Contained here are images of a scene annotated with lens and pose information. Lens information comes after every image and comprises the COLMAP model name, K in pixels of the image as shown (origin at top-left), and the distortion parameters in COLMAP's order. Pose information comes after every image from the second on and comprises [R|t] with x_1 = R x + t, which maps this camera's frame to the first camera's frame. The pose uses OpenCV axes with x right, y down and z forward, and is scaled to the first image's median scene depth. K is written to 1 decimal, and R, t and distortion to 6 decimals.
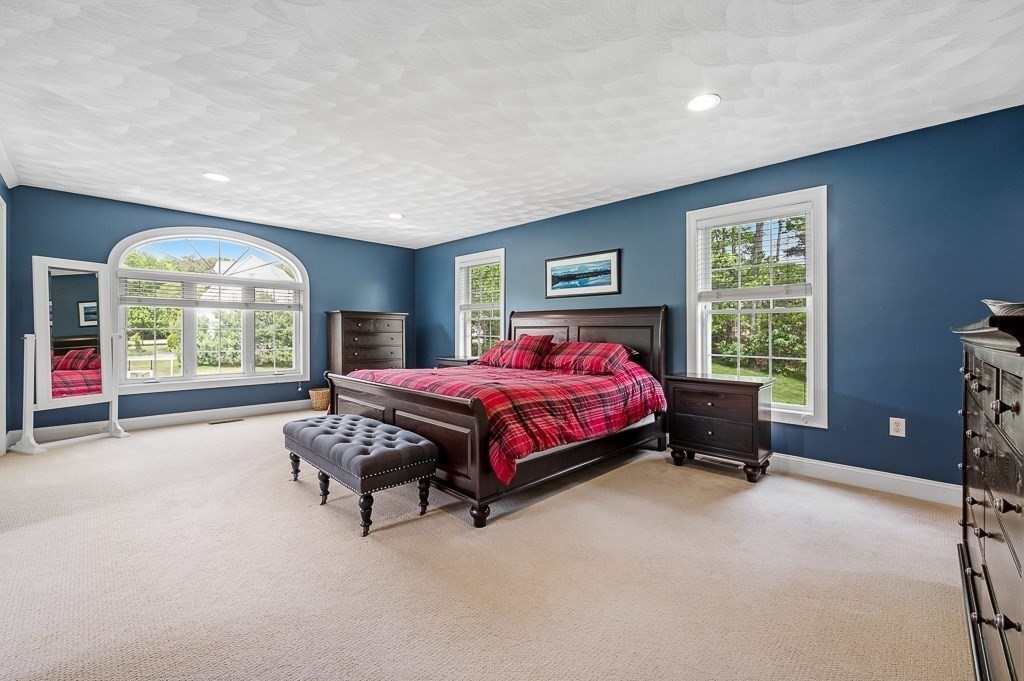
lens RADIAL K [[425.4, 0, 521.9], [0, 425.4, 338.0], [0, 0, 1]] dist [-0.003336, 0.000094]
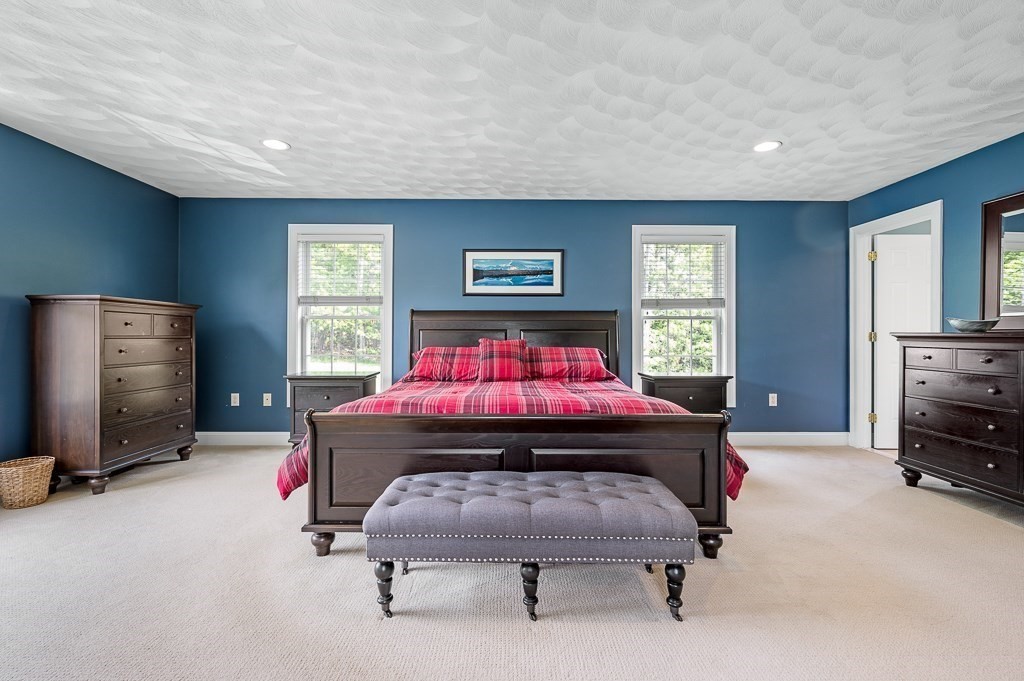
lens RADIAL K [[467.6, 0, 518.8], [0, 467.6, 333.3], [0, 0, 1]] dist [0.000435, -0.000835]
pose [[0.702418, -0.000484, 0.711764, -0.573221], [0.013521, 0.999828, -0.012663, -0.007524], [-0.711636, 0.018518, 0.702304, 0.318007]]
